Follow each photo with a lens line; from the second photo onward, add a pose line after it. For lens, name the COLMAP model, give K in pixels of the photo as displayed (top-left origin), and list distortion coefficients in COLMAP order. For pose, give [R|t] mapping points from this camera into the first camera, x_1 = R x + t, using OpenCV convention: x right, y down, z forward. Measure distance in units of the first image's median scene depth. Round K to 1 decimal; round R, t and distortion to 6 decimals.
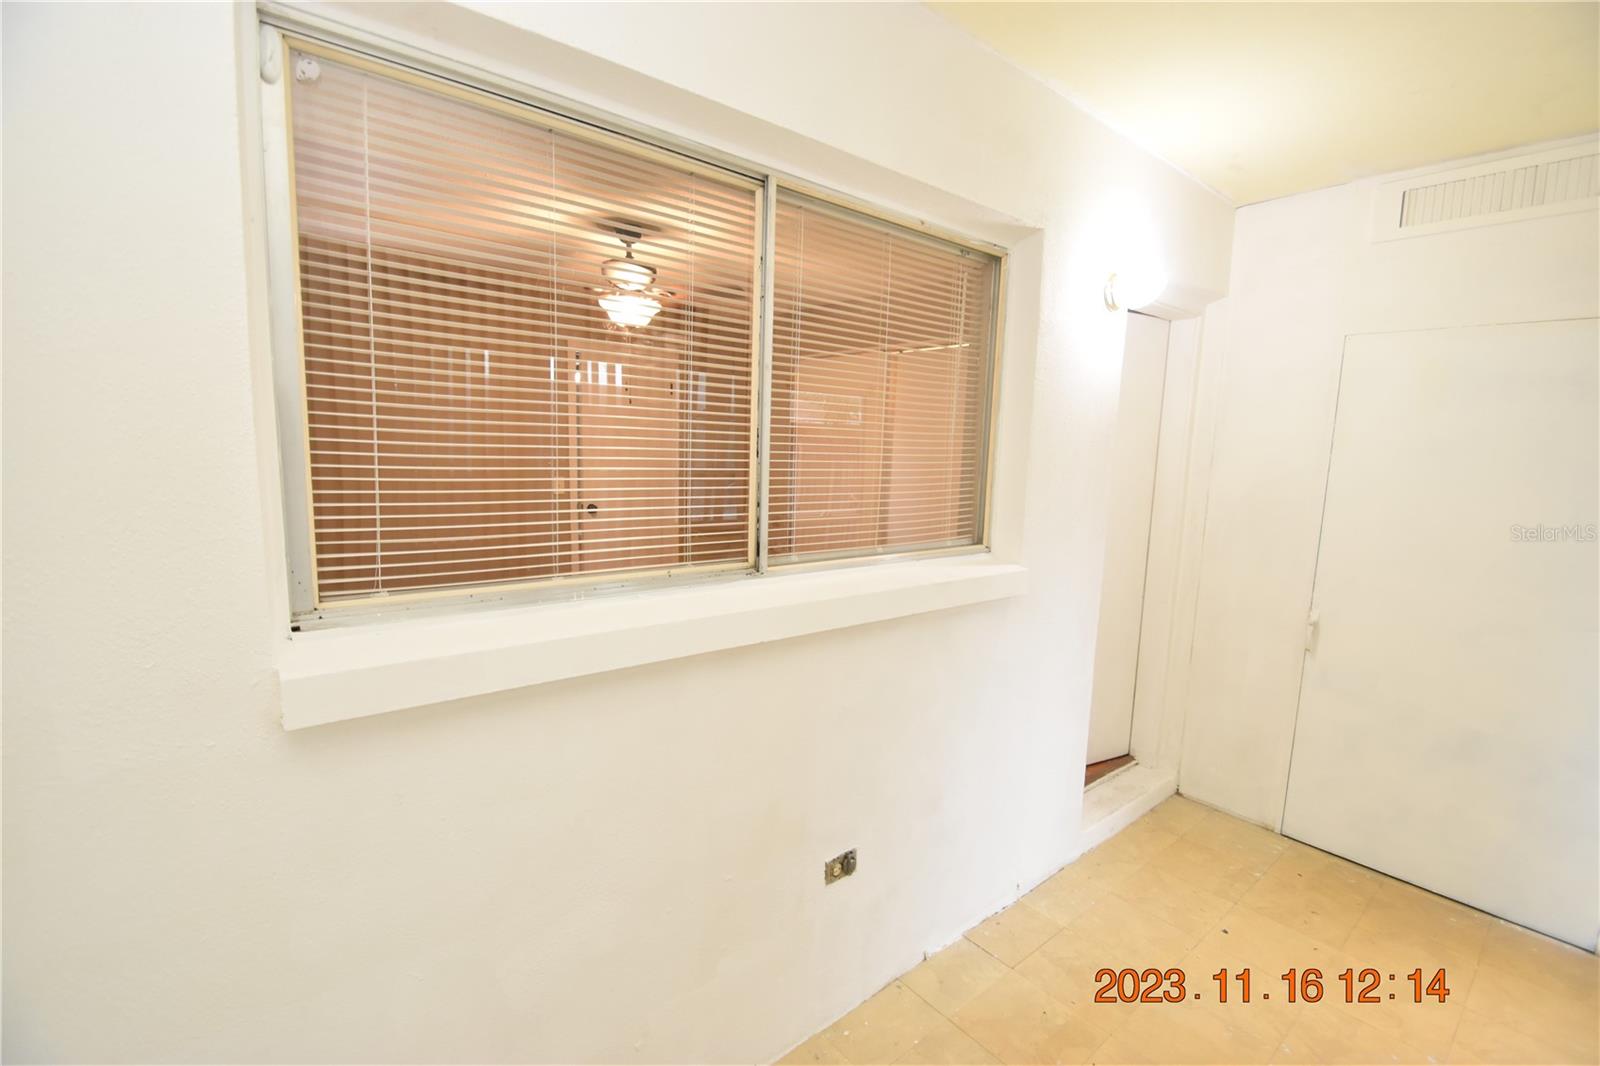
lens RADIAL K [[701.7, 0, 798.7], [0, 701.7, 537.5], [0, 0, 1]] dist [0.015055, -0.015810]
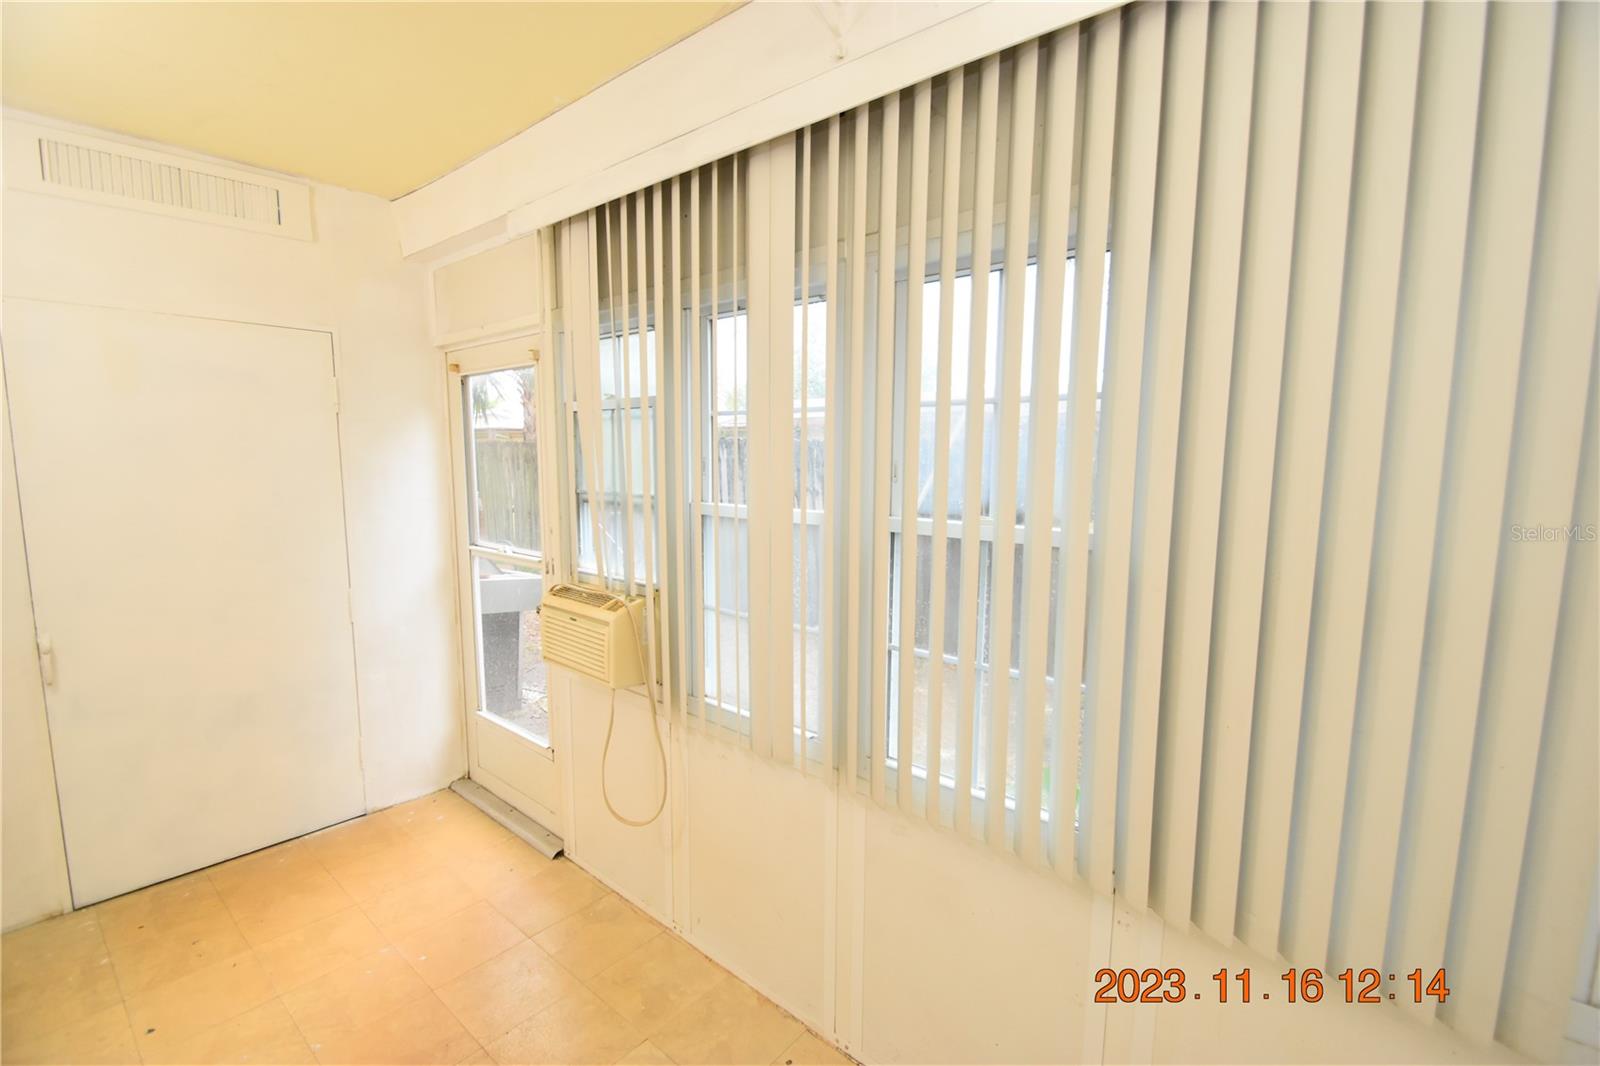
lens RADIAL K [[700.8, 0, 799.6], [0, 700.8, 541.7], [0, 0, 1]] dist [0.024323, -0.023161]
pose [[-0.201799, -0.149909, 0.967887, -0.239924], [0.103140, 0.979470, 0.173207, -0.059578], [-0.973981, 0.134781, -0.182194, 0.327579]]
